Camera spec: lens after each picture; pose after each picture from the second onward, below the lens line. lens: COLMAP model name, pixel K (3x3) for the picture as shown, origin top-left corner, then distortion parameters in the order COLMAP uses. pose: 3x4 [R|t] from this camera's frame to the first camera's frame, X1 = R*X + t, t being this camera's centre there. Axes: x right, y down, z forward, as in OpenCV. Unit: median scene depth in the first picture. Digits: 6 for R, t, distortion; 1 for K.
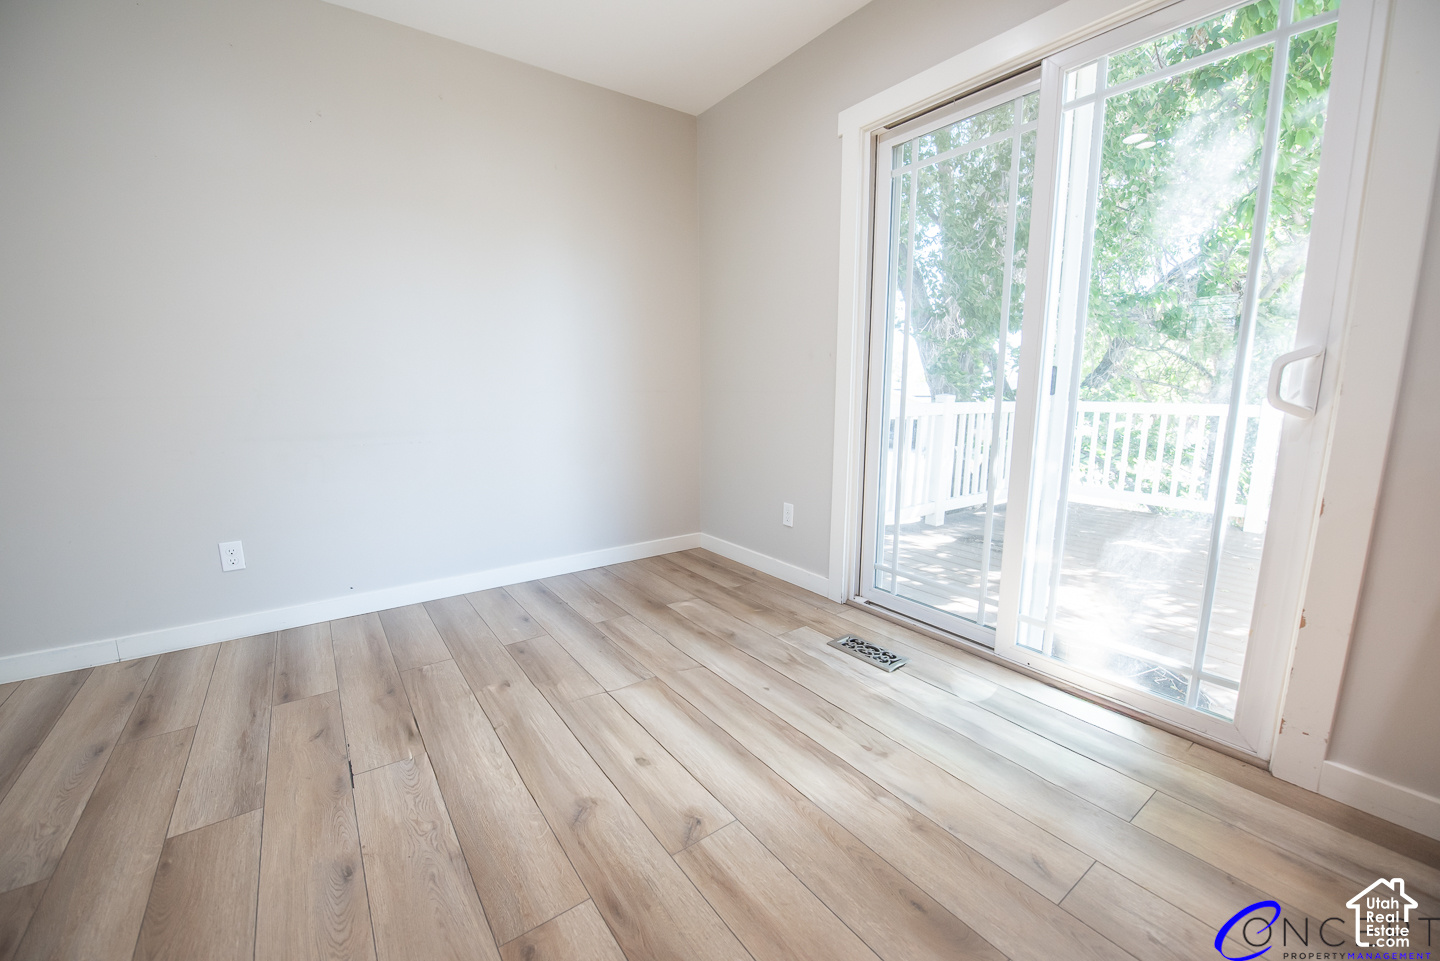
lens RADIAL K [[572.2, 0, 720.0], [0, 572.2, 480.5], [0, 0, 1]] dist [-0.015799, 0.000232]
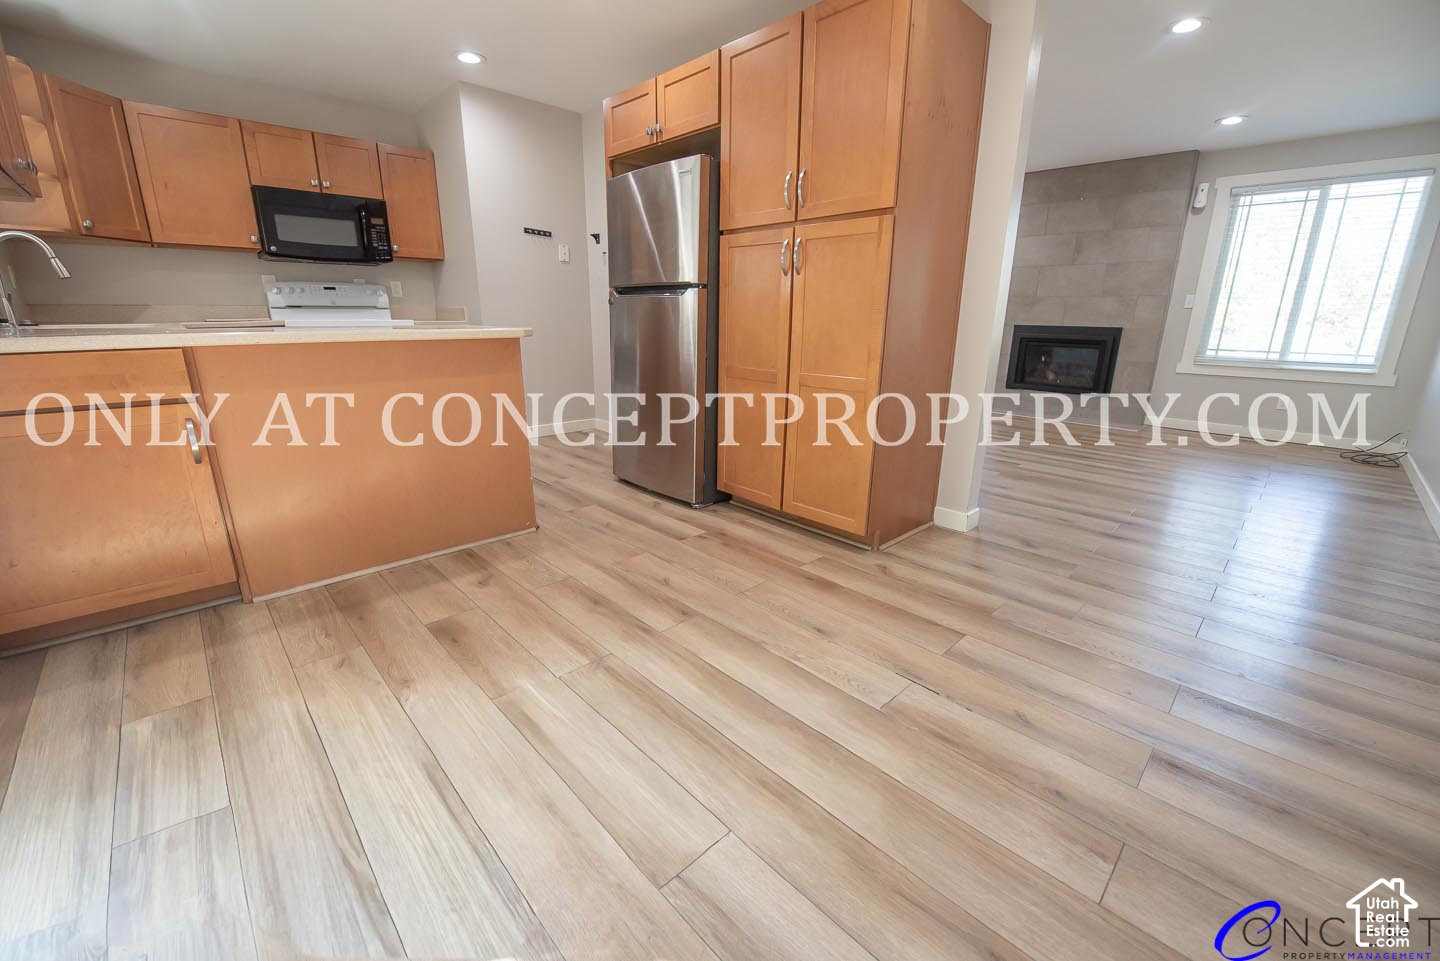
lens RADIAL K [[572.2, 0, 720.0], [0, 572.2, 480.5], [0, 0, 1]] dist [-0.015799, 0.000232]
pose [[-0.991019, 0.028828, -0.130580, -0.111430], [-0.031243, 0.899548, 0.435704, -0.215680], [0.130024, 0.435870, -0.890568, 1.299265]]
